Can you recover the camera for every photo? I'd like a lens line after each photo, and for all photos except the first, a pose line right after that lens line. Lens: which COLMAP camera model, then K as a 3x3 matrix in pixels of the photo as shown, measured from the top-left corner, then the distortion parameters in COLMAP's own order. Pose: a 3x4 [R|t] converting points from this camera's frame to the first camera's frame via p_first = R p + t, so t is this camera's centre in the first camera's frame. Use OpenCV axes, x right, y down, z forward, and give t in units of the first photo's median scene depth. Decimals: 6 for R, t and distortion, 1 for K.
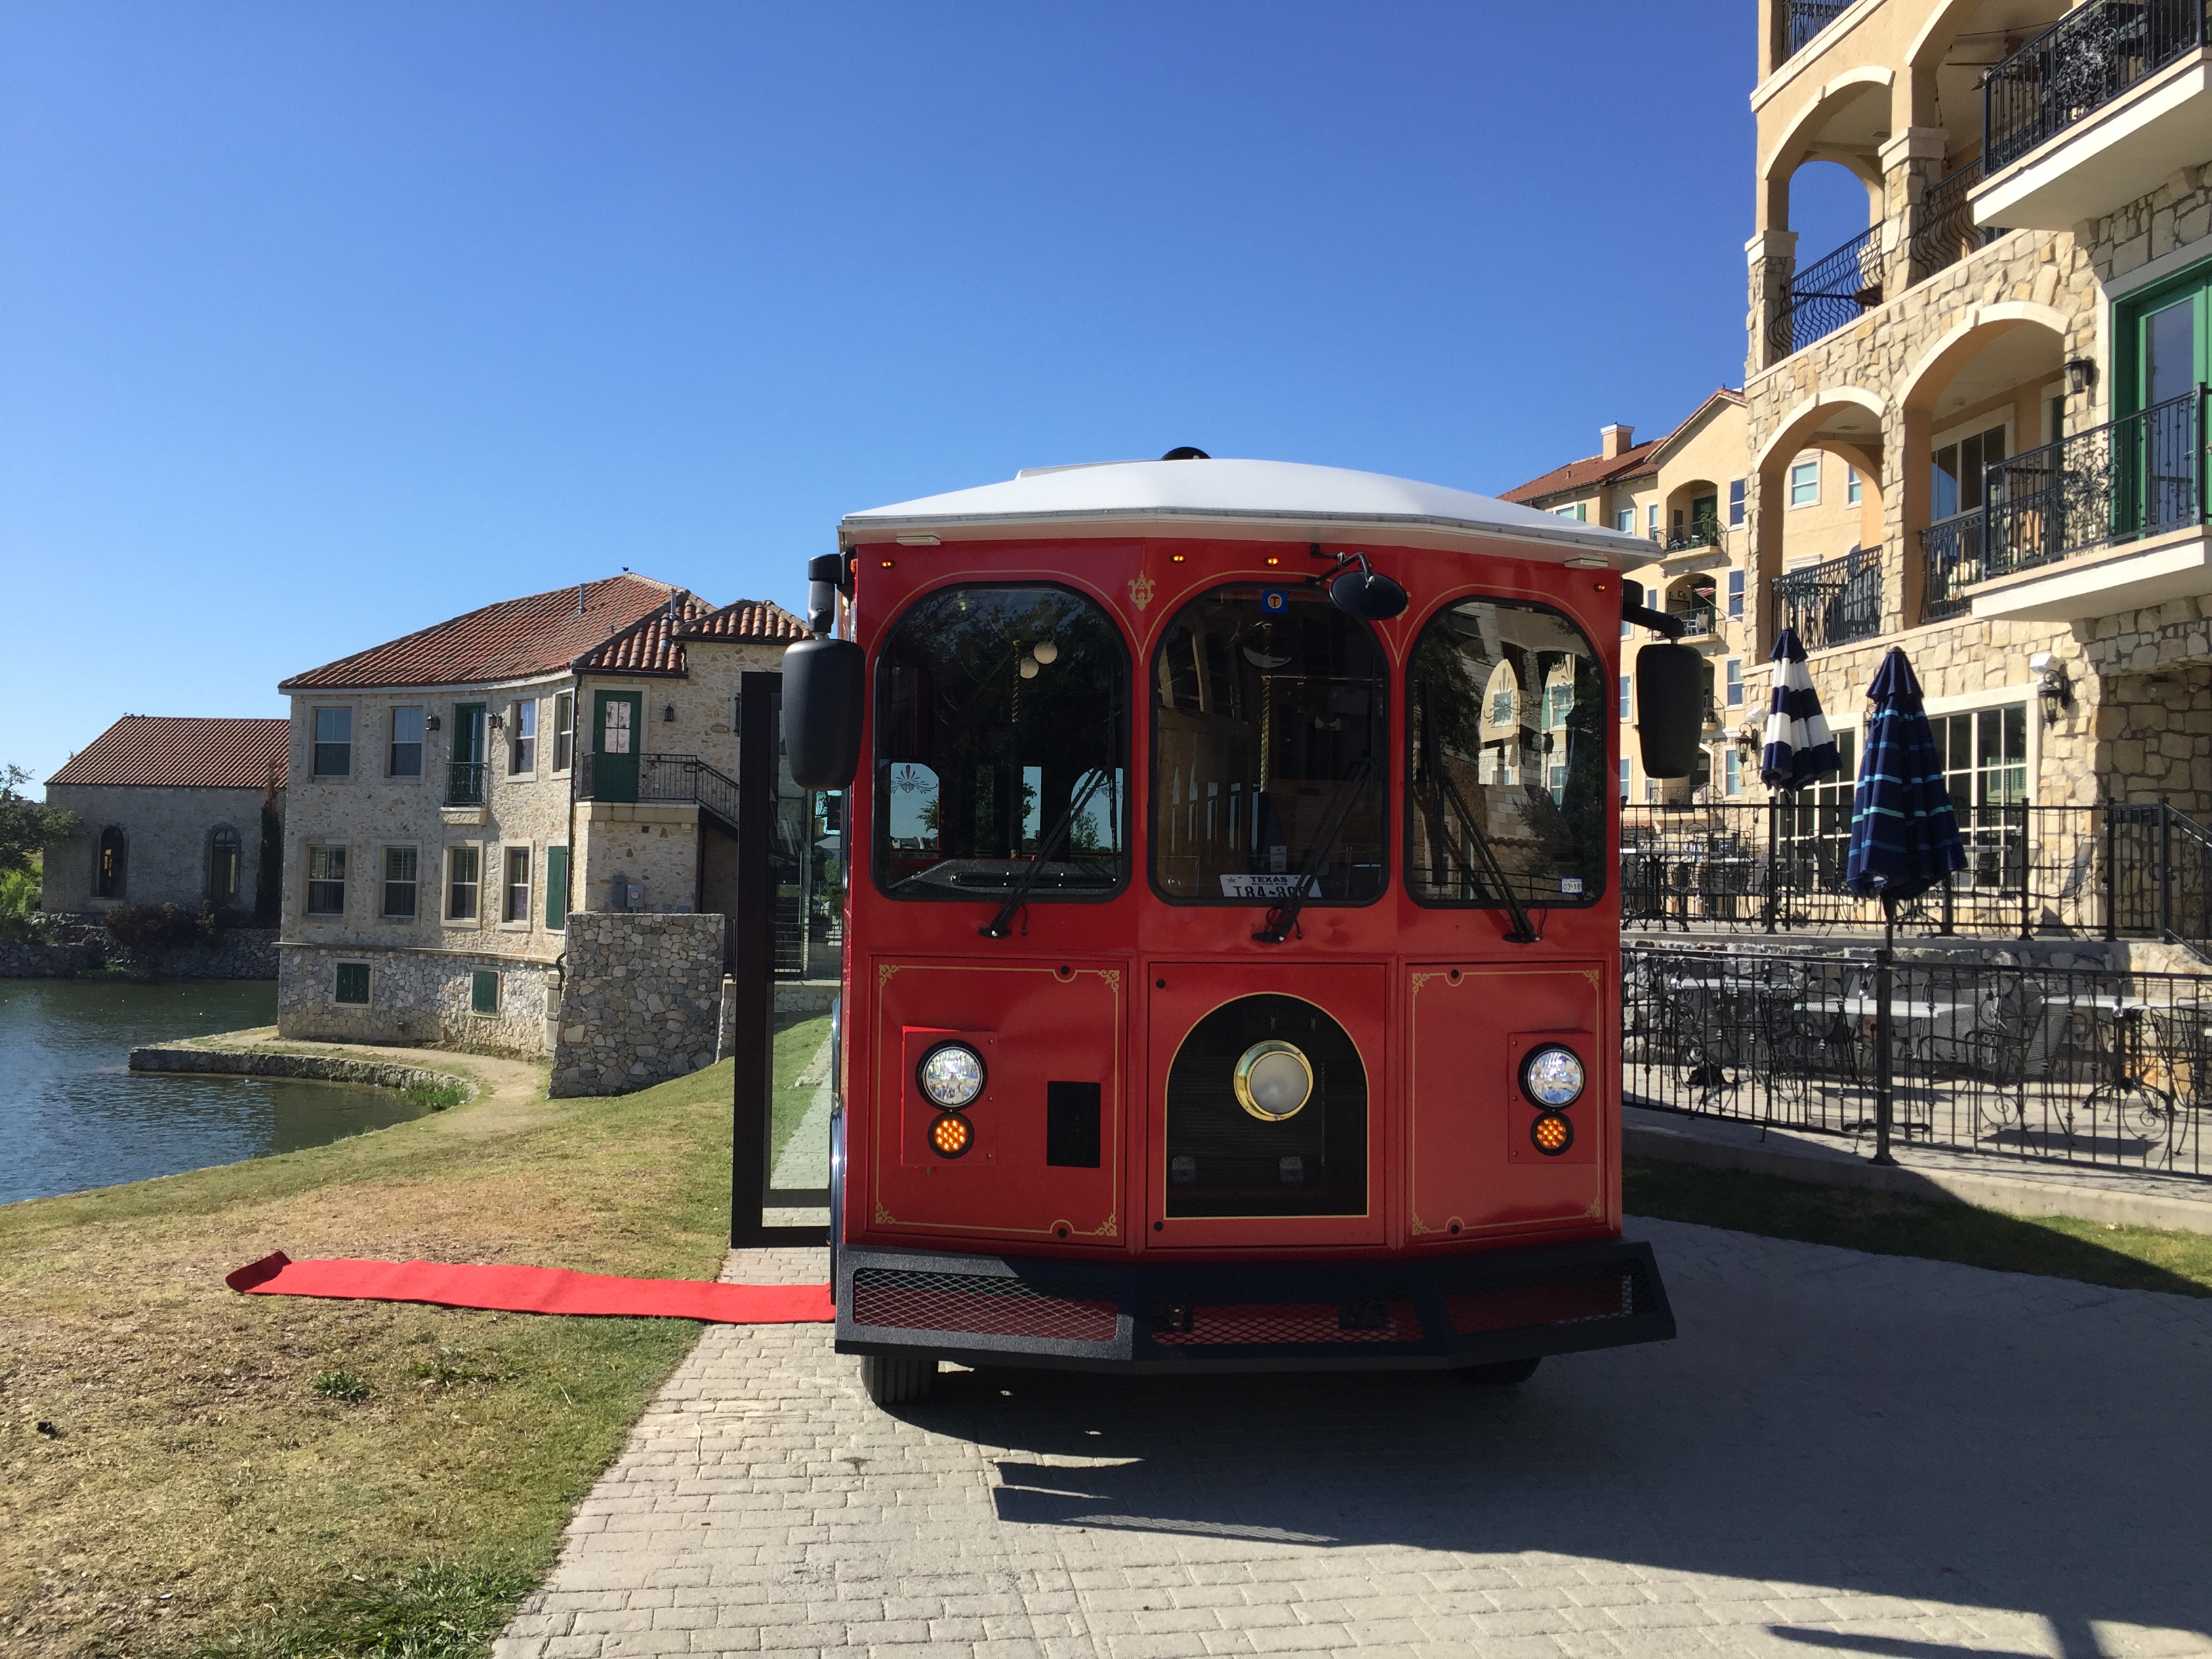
lens RADIAL K [[1947.1, 0, 1106.0], [0, 1947.1, 829.5], [0, 0, 1]] dist [0.094905, -0.091381]
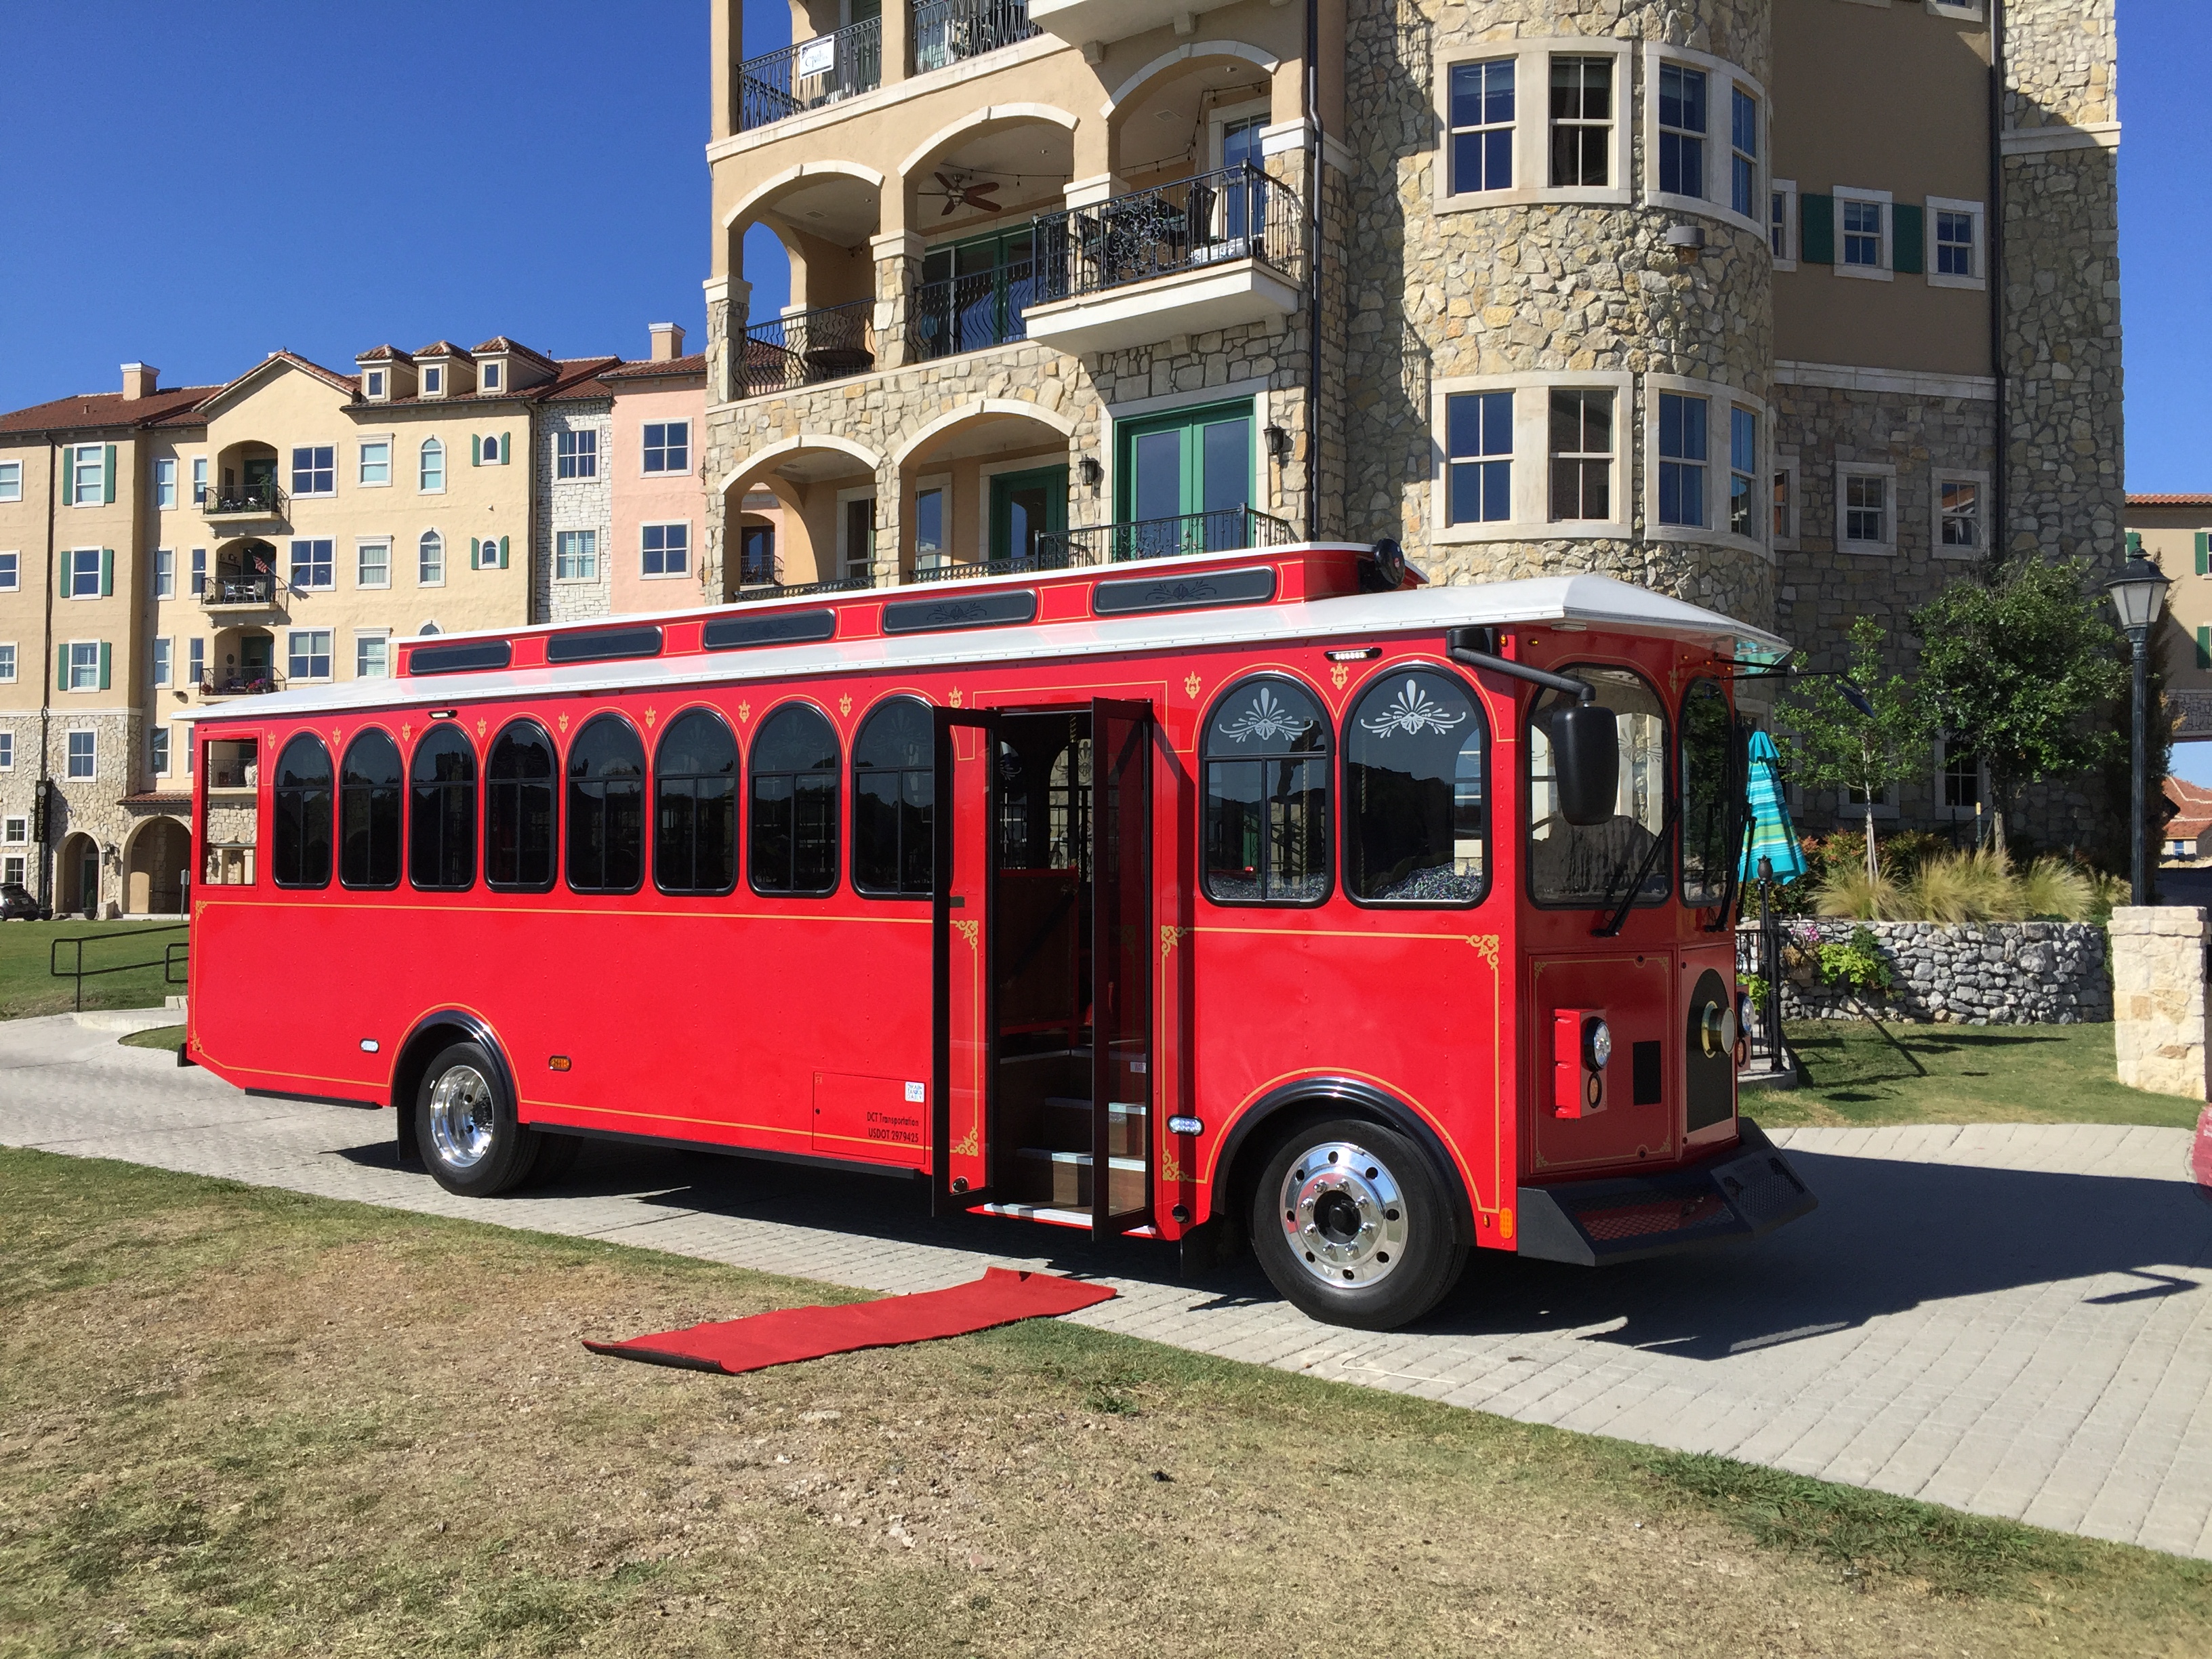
lens RADIAL K [[1947.1, 0, 1106.0], [0, 1947.1, 829.5], [0, 0, 1]] dist [0.094905, -0.091381]
pose [[0.685872, 0.000842, 0.727722, -0.424179], [-0.011717, 0.999882, 0.009886, -0.008770], [-0.727628, -0.015307, 0.685801, 0.116388]]
